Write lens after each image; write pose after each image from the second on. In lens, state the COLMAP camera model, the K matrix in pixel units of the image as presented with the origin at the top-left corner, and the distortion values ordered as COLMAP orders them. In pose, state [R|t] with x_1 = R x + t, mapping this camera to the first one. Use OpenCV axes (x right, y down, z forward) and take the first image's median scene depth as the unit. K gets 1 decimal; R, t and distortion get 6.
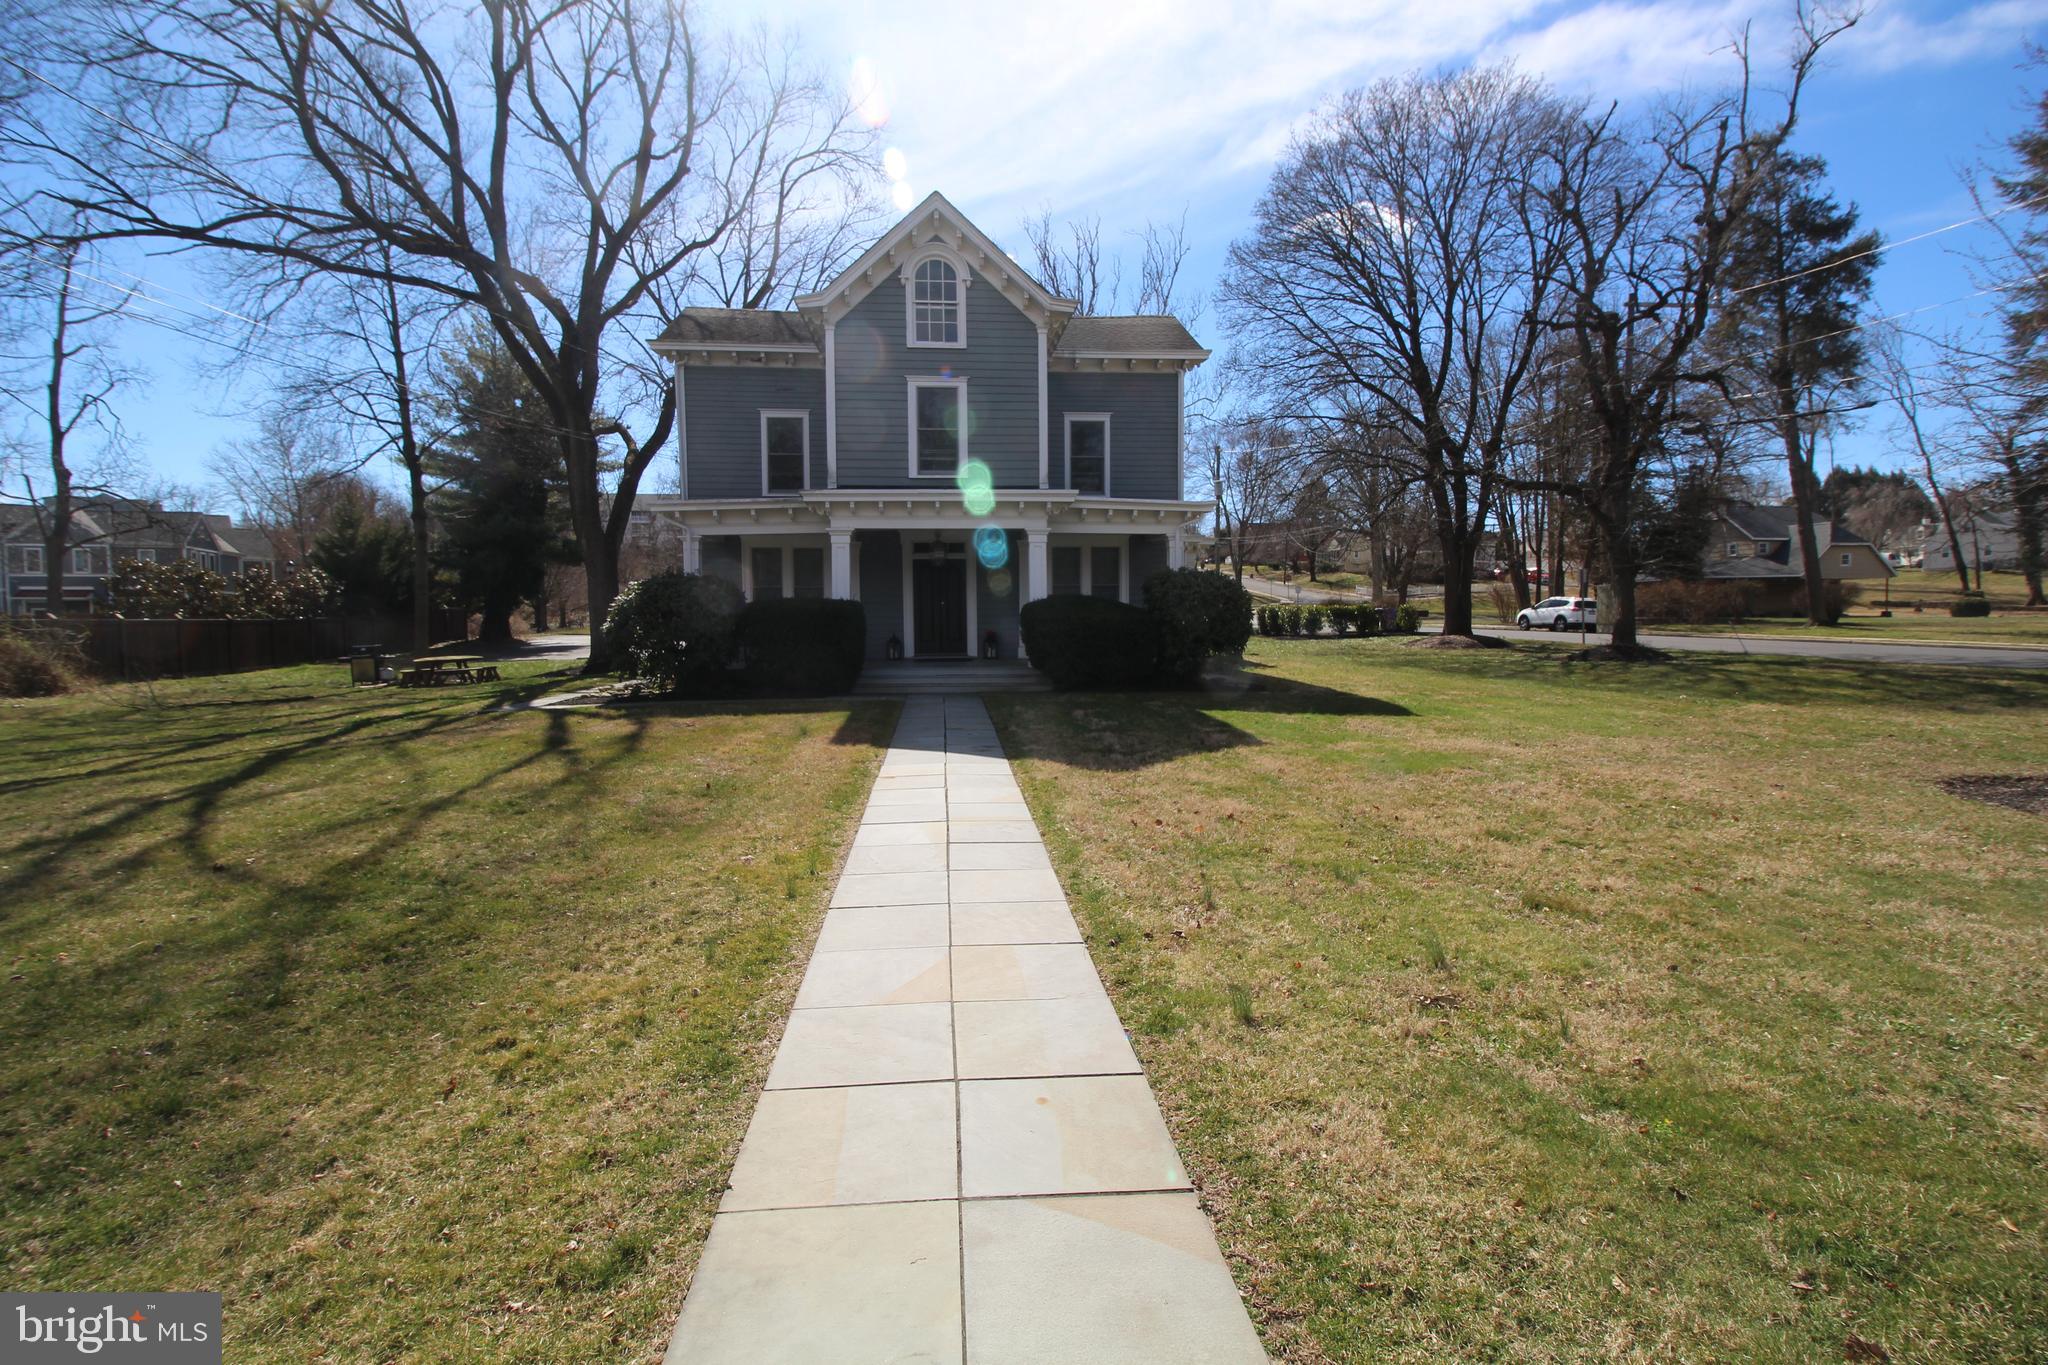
lens RADIAL K [[911.2, 0, 1018.5], [0, 911.2, 670.5], [0, 0, 1]] dist [-0.010695, -0.006581]
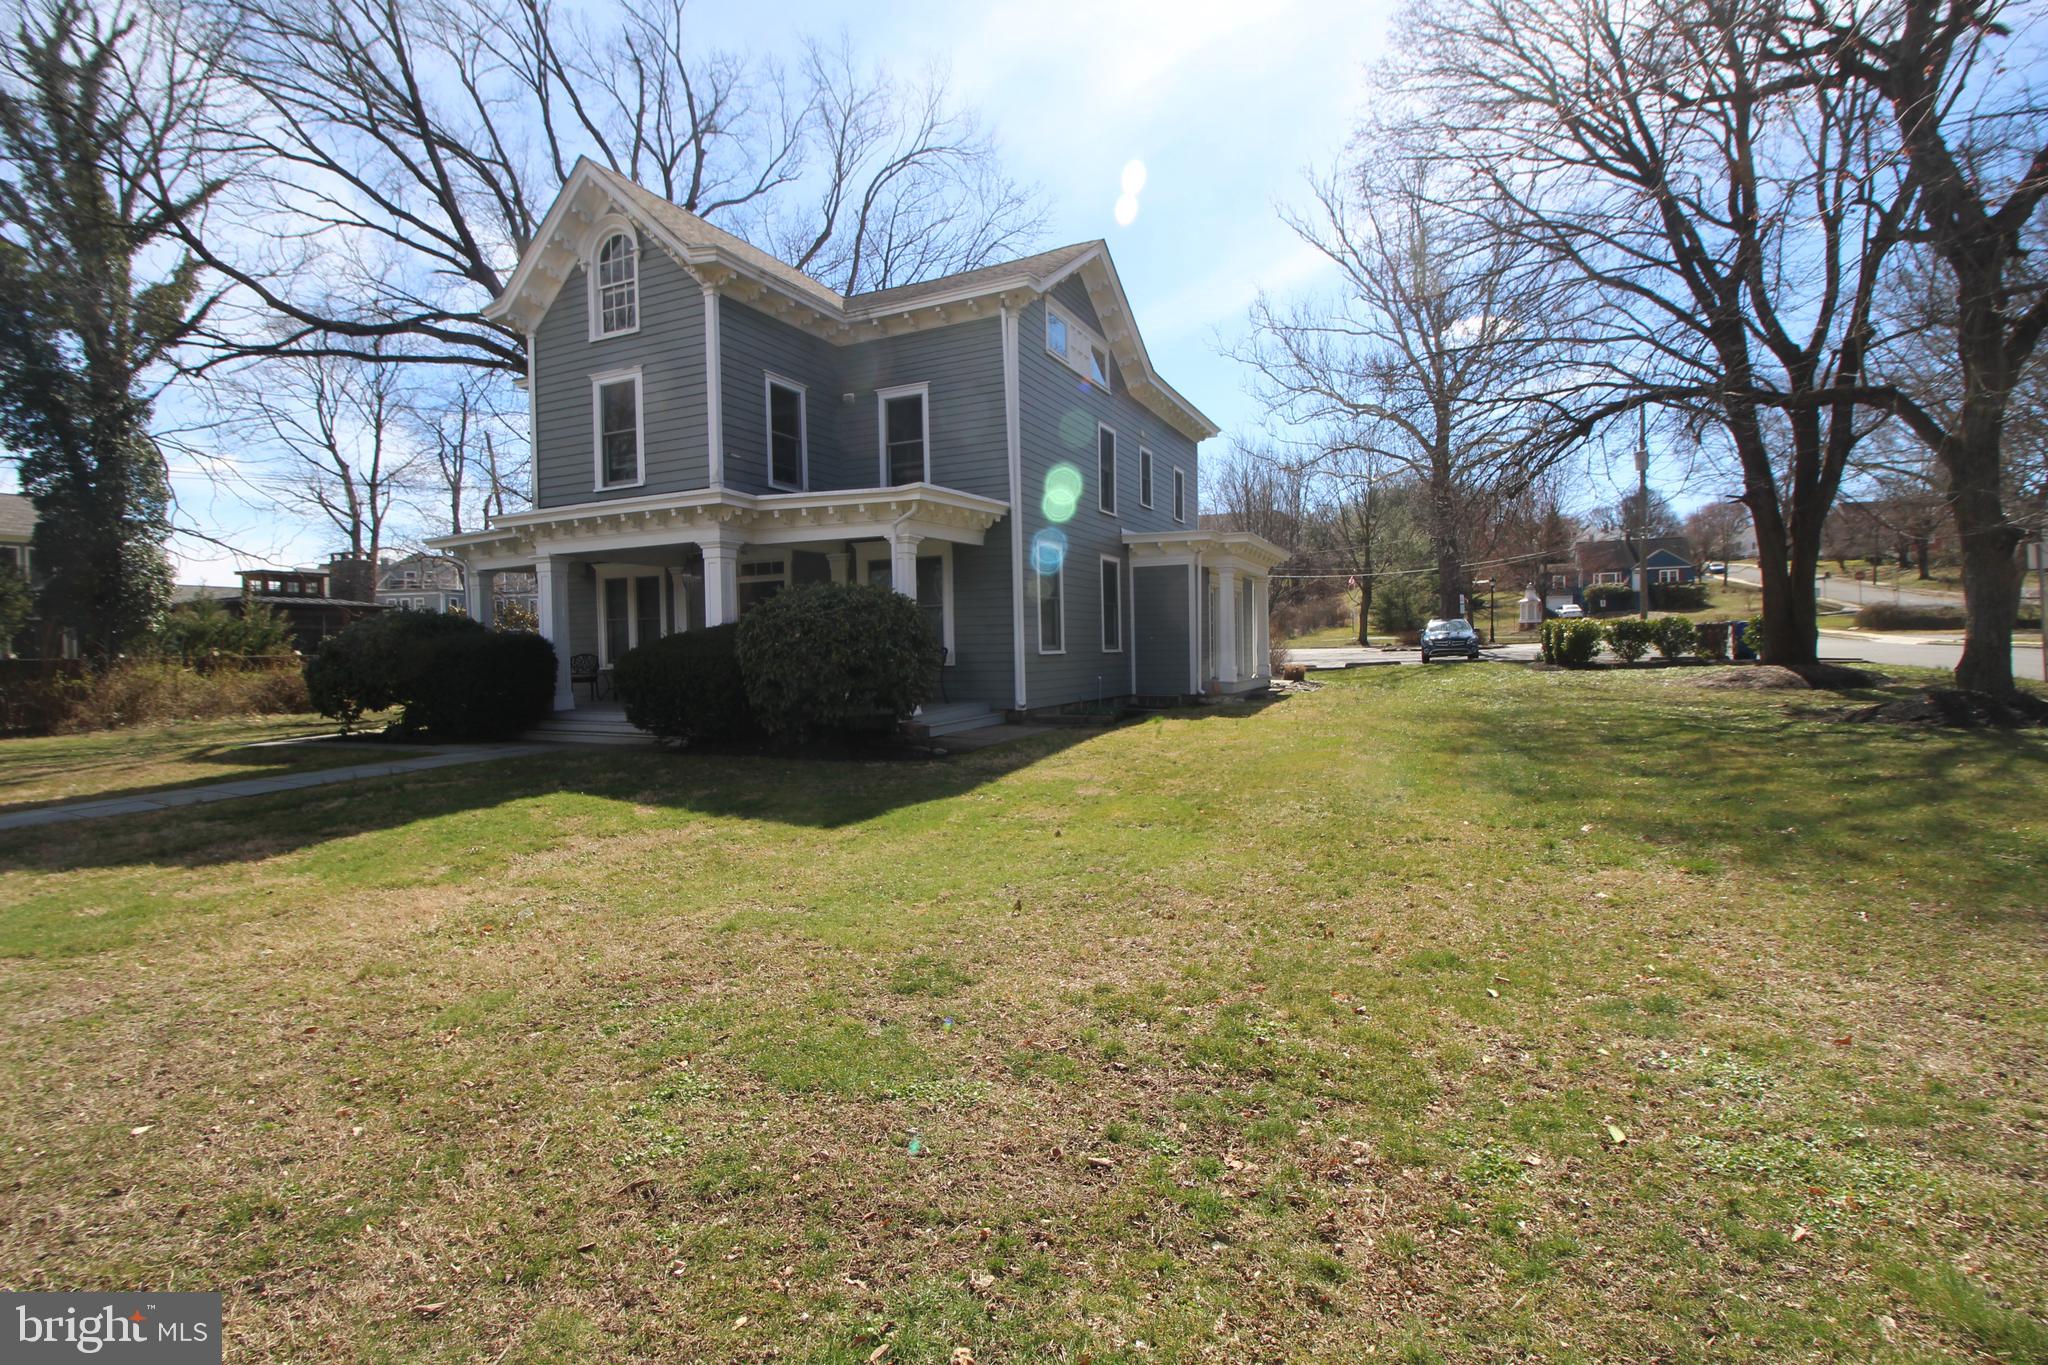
lens RADIAL K [[911.2, 0, 1018.2], [0, 911.2, 674.1], [0, 0, 1]] dist [-0.010695, -0.006581]
pose [[0.867875, 0.007310, -0.496728, 0.632035], [-0.015688, 0.999796, -0.012697, -0.032690], [0.496534, 0.018812, 0.867813, 0.434604]]
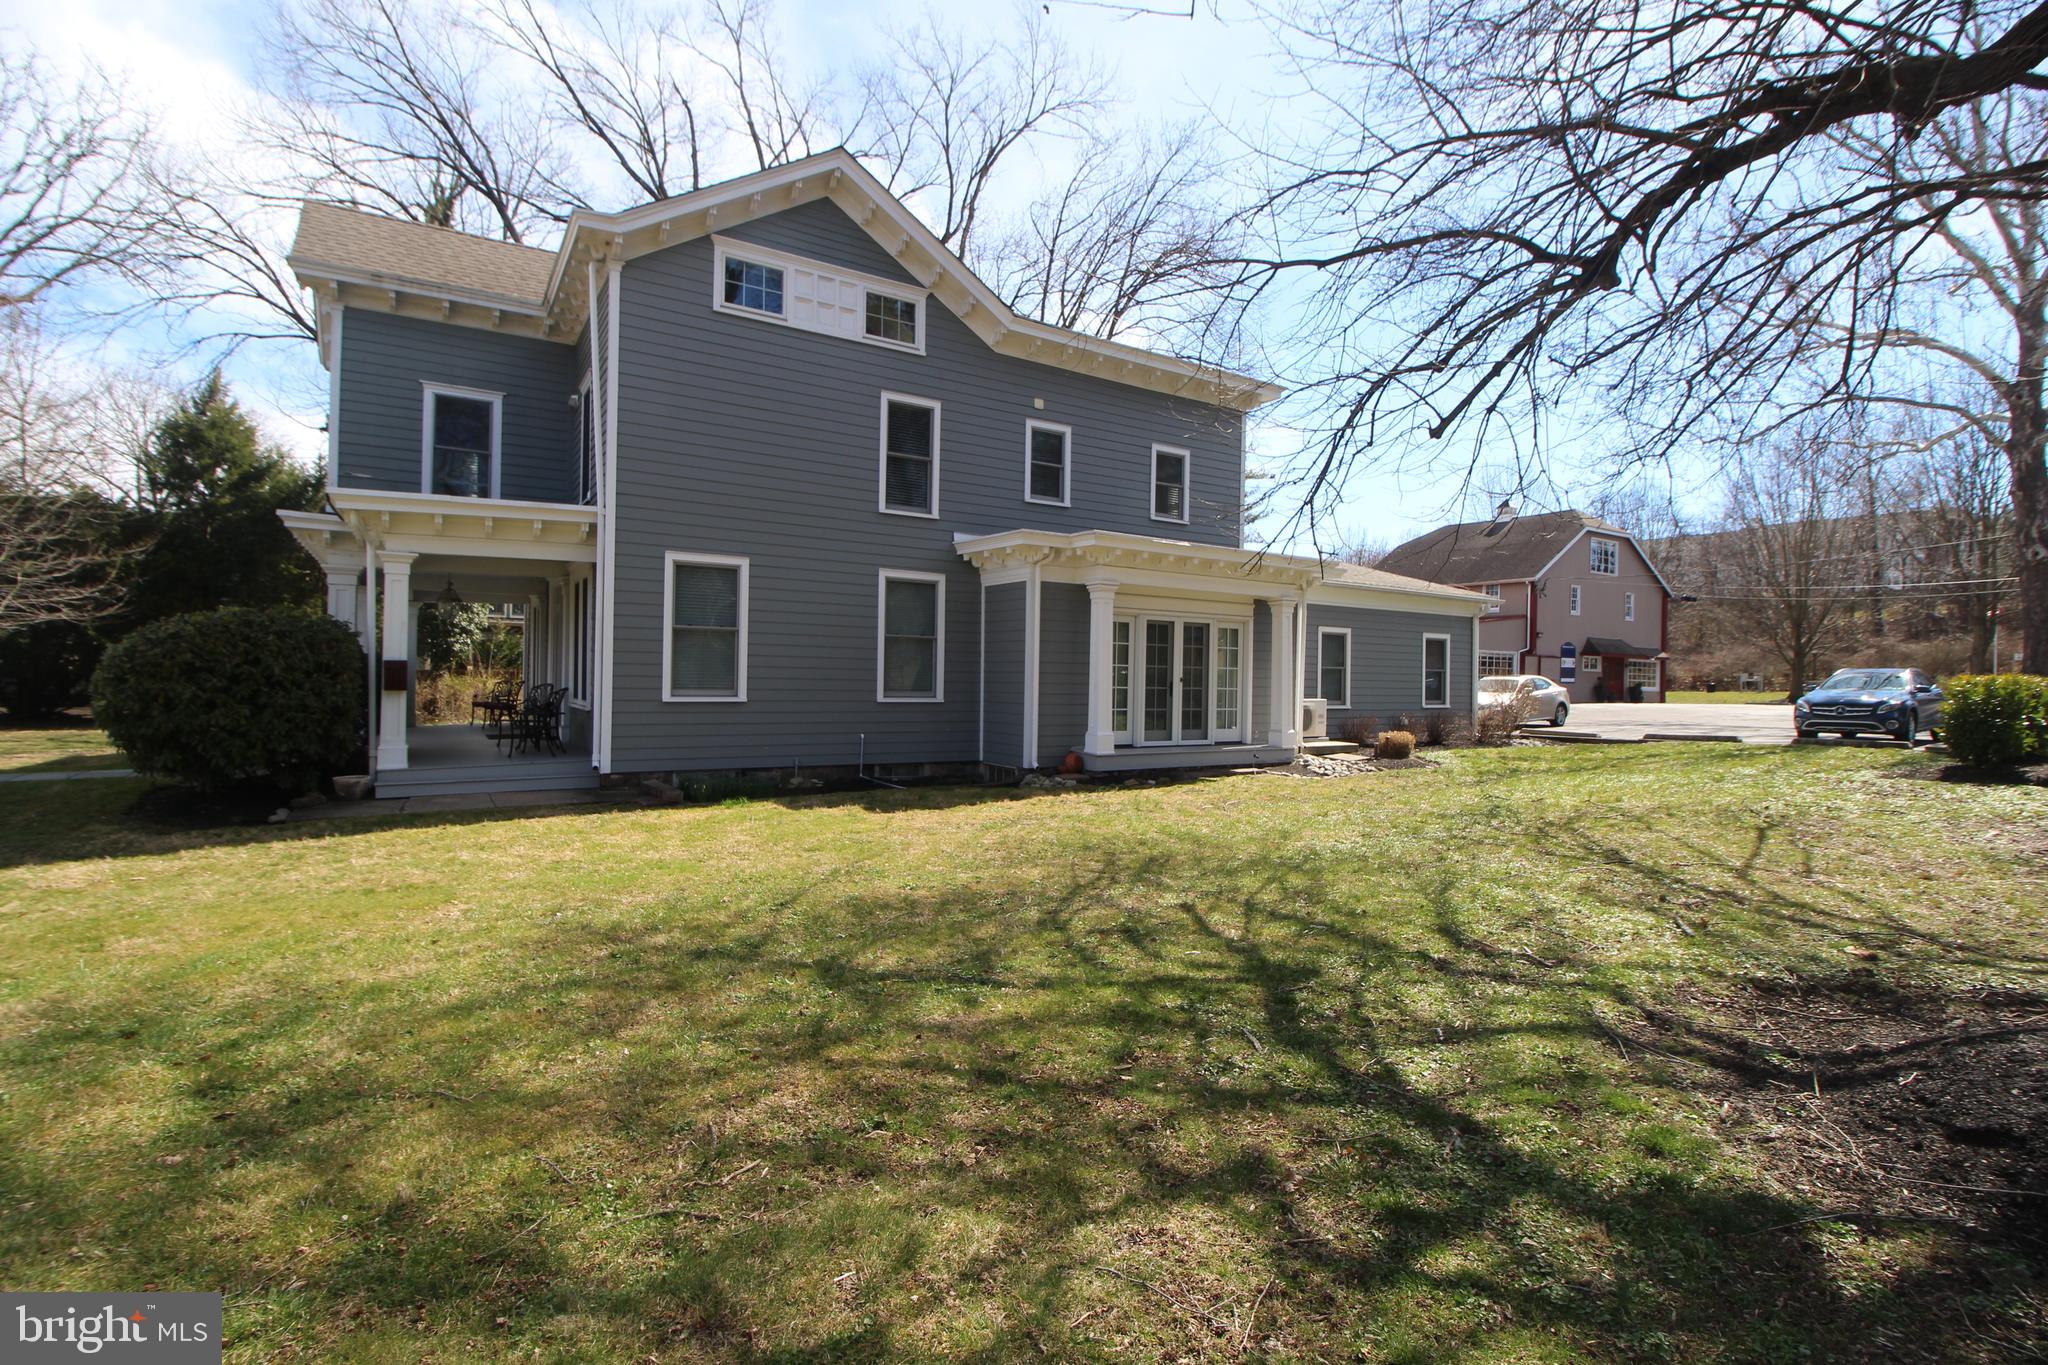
lens RADIAL K [[911.2, 0, 1024.3], [0, 911.2, 669.2], [0, 0, 1]] dist [-0.010695, -0.006581]
pose [[0.460820, 0.013744, -0.887387, 0.950926], [-0.076477, 0.996776, -0.024276, -0.090853], [0.884192, 0.079052, 0.460386, 1.153948]]
